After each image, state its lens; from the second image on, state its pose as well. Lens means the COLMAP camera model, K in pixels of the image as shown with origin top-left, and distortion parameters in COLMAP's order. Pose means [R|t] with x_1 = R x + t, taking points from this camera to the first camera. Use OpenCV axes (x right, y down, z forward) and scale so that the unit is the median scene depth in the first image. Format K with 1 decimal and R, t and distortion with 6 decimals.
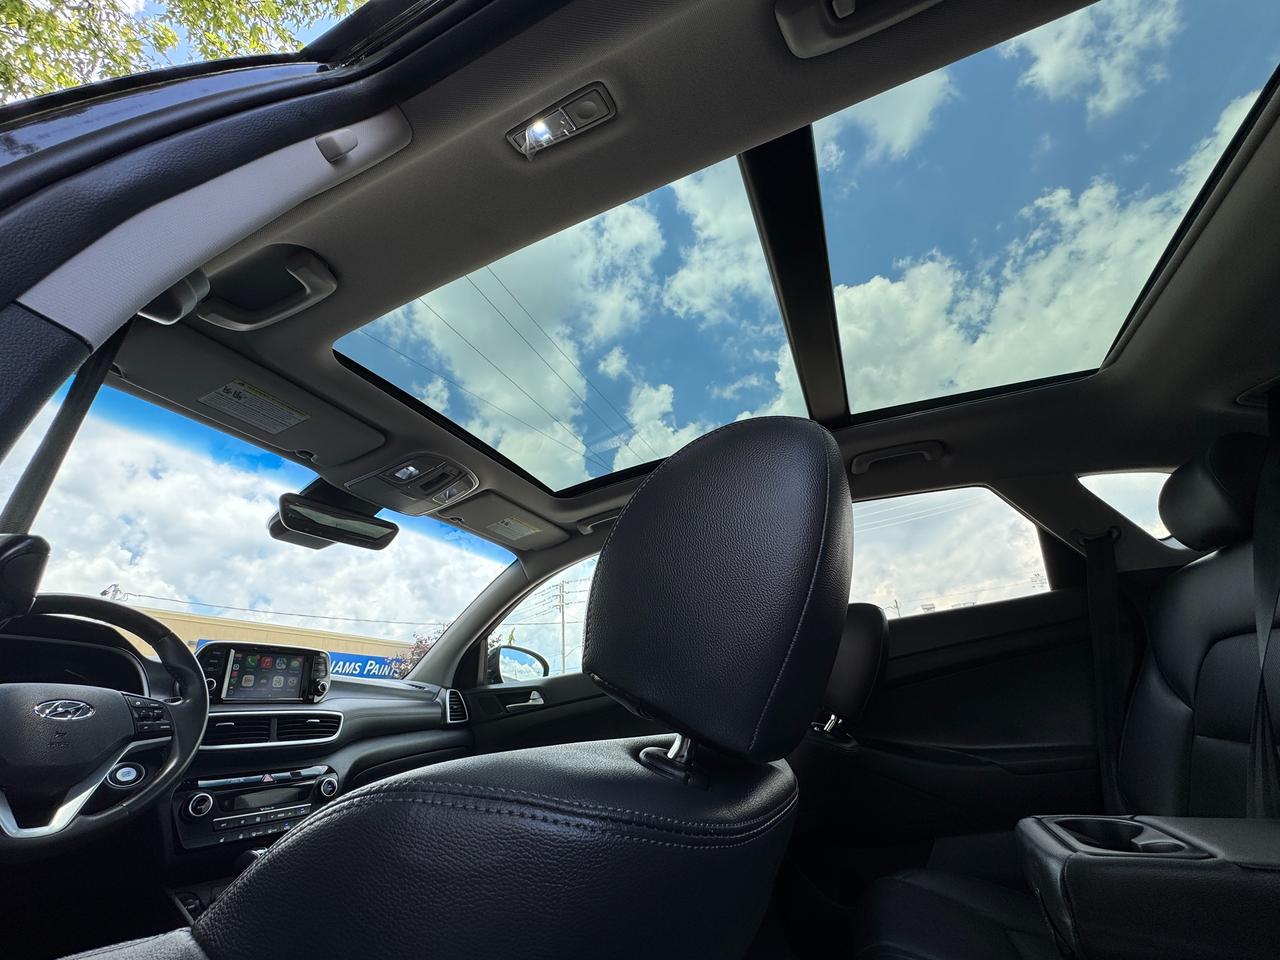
lens RADIAL K [[508.3, 0, 640.0], [0, 508.3, 480.0], [0, 0, 1]] dist [0.000885, 0.000146]
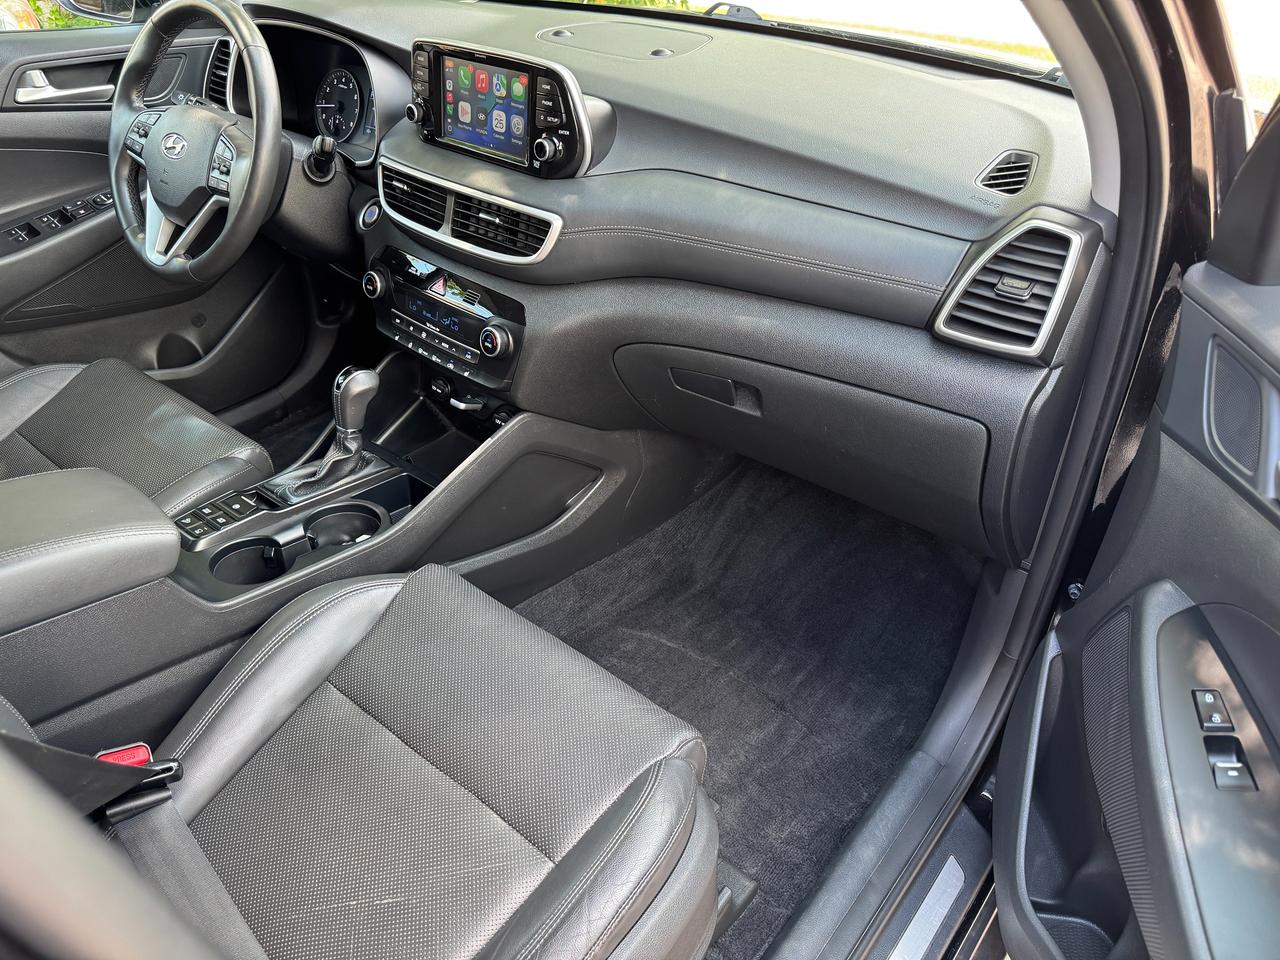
lens RADIAL K [[910.4, 0, 640.0], [0, 910.4, 480.0], [0, 0, 1]] dist [0.017219, -0.006179]
pose [[-0.284131, 0.579166, -0.764092, 0.180896], [0.403411, 0.795177, 0.452717, 0.328570], [0.869787, -0.179612, -0.459577, 1.516104]]
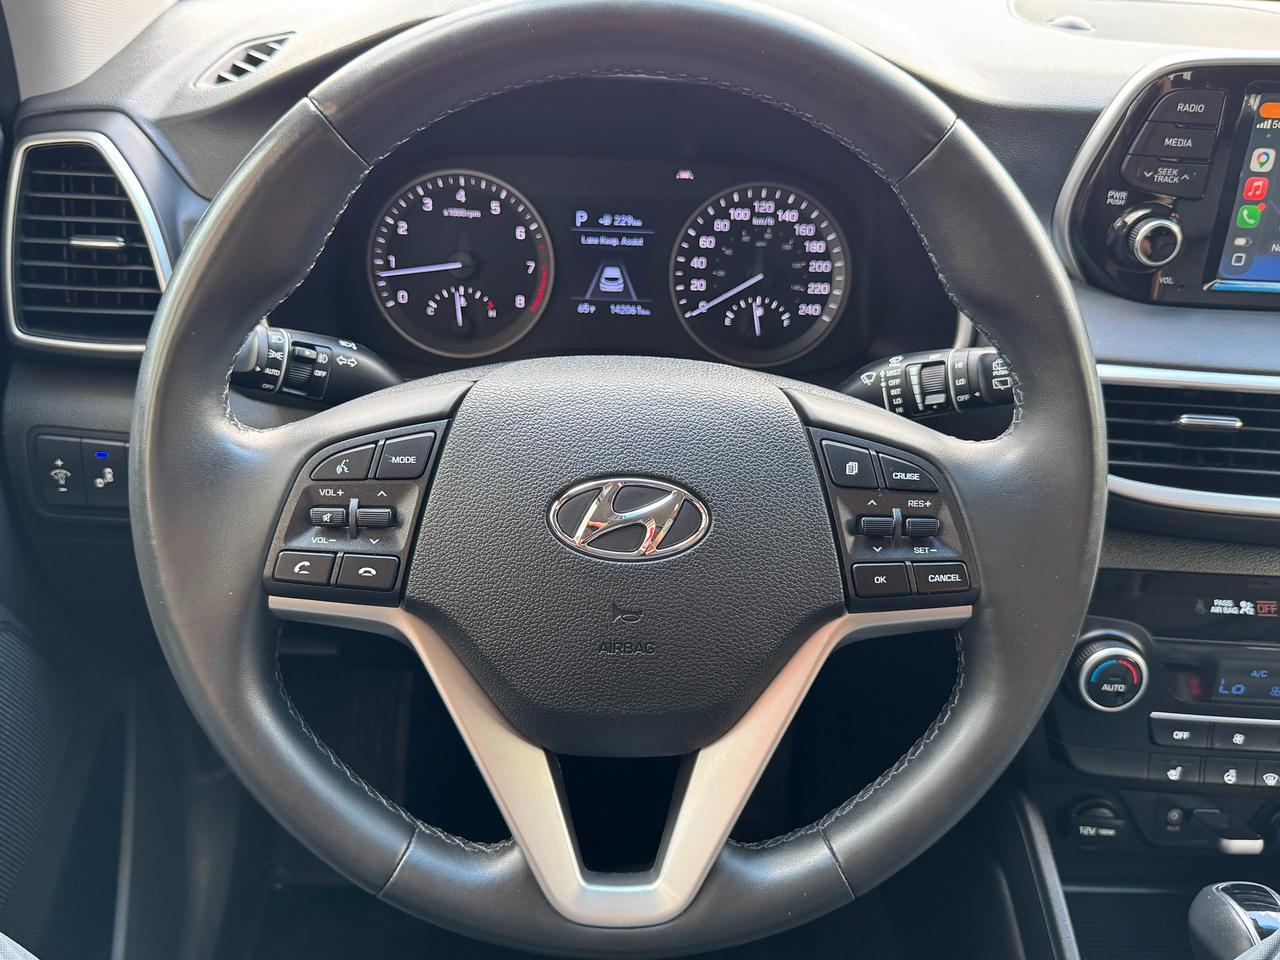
lens RADIAL K [[1261.0, 0, 640.0], [0, 1261.0, 480.0], [0, 0, 1]] dist [0.036743, -0.009594]
pose [[0.466719, 0.483207, -0.740732, -0.396523], [0.296769, 0.703420, 0.645855, 0.002548], [0.833128, -0.521259, 0.184898, 0.551038]]
